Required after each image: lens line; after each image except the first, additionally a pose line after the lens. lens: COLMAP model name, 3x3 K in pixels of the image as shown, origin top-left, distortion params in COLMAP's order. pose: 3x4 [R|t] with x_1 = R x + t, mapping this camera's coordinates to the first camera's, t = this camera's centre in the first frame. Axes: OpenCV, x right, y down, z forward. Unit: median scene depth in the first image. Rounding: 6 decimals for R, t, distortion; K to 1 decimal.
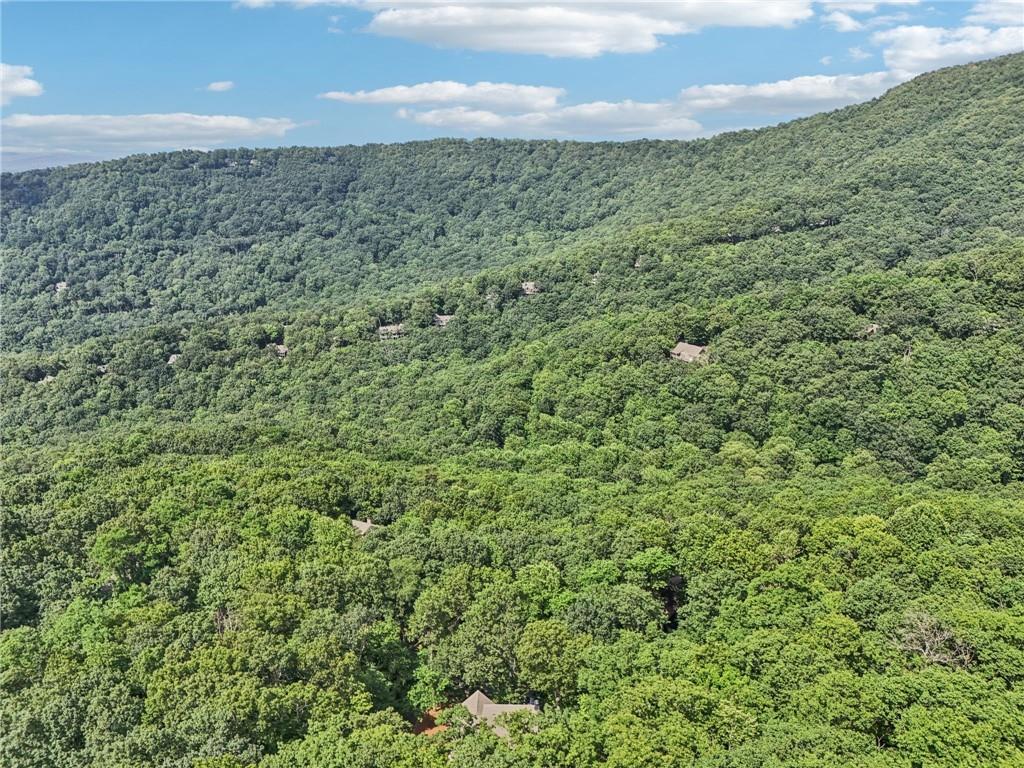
lens RADIAL K [[753.4, 0, 509.0], [0, 753.4, 385.8], [0, 0, 1]] dist [0.065052, -0.062817]
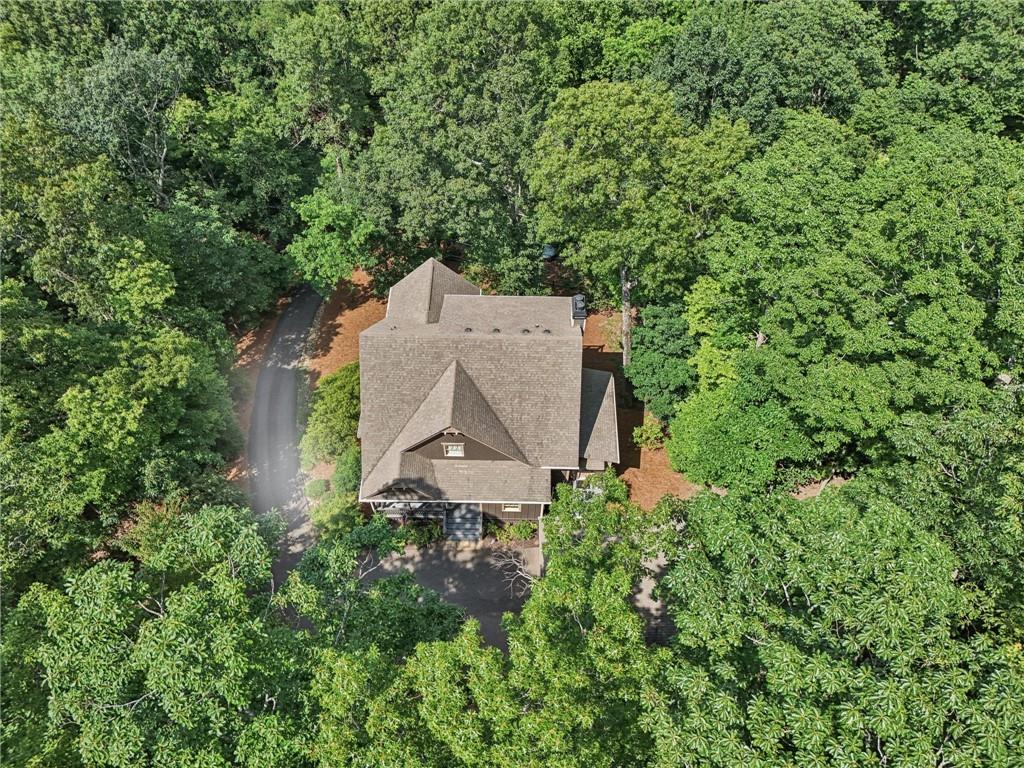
lens RADIAL K [[753.4, 0, 513.7], [0, 753.4, 386.3], [0, 0, 1]] dist [0.065052, -0.062817]
pose [[0.999920, -0.000386, 0.012615, -0.000172], [-0.007275, 0.799153, 0.601084, 0.038550], [-0.010314, -0.601127, 0.799087, 0.116023]]
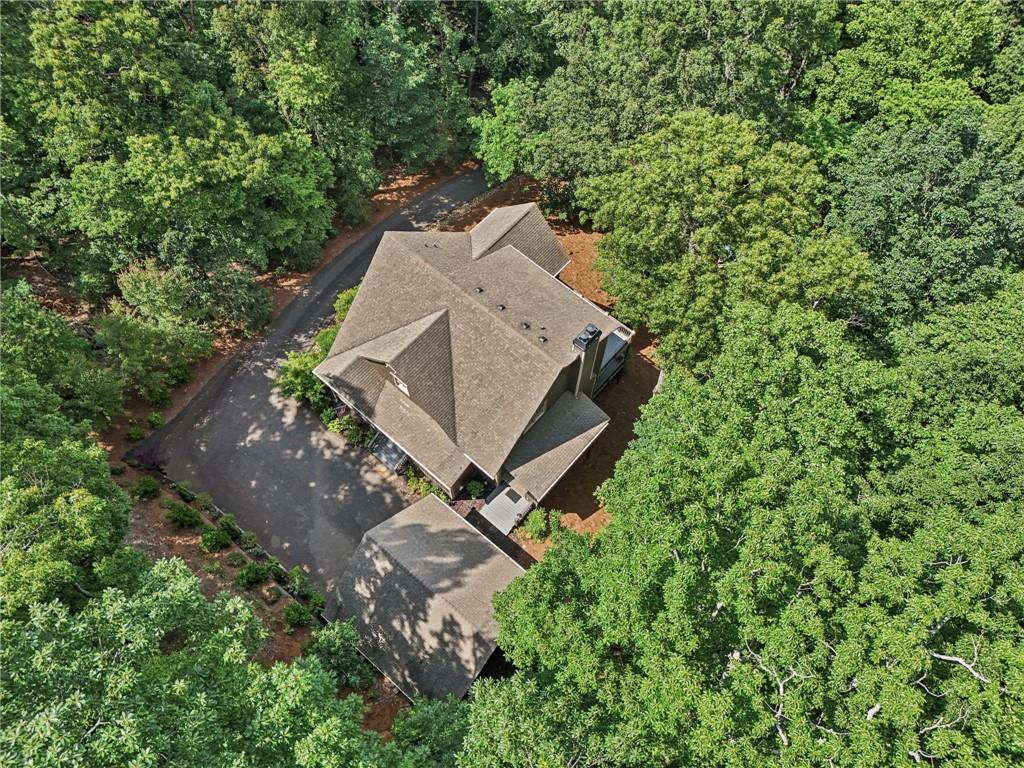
lens RADIAL K [[753.4, 0, 510.3], [0, 753.4, 389.8], [0, 0, 1]] dist [0.065052, -0.062817]
pose [[0.766772, 0.584367, -0.265661, 0.019641], [-0.222526, 0.630167, 0.743889, 0.033119], [0.602115, -0.511277, 0.613232, 0.131319]]
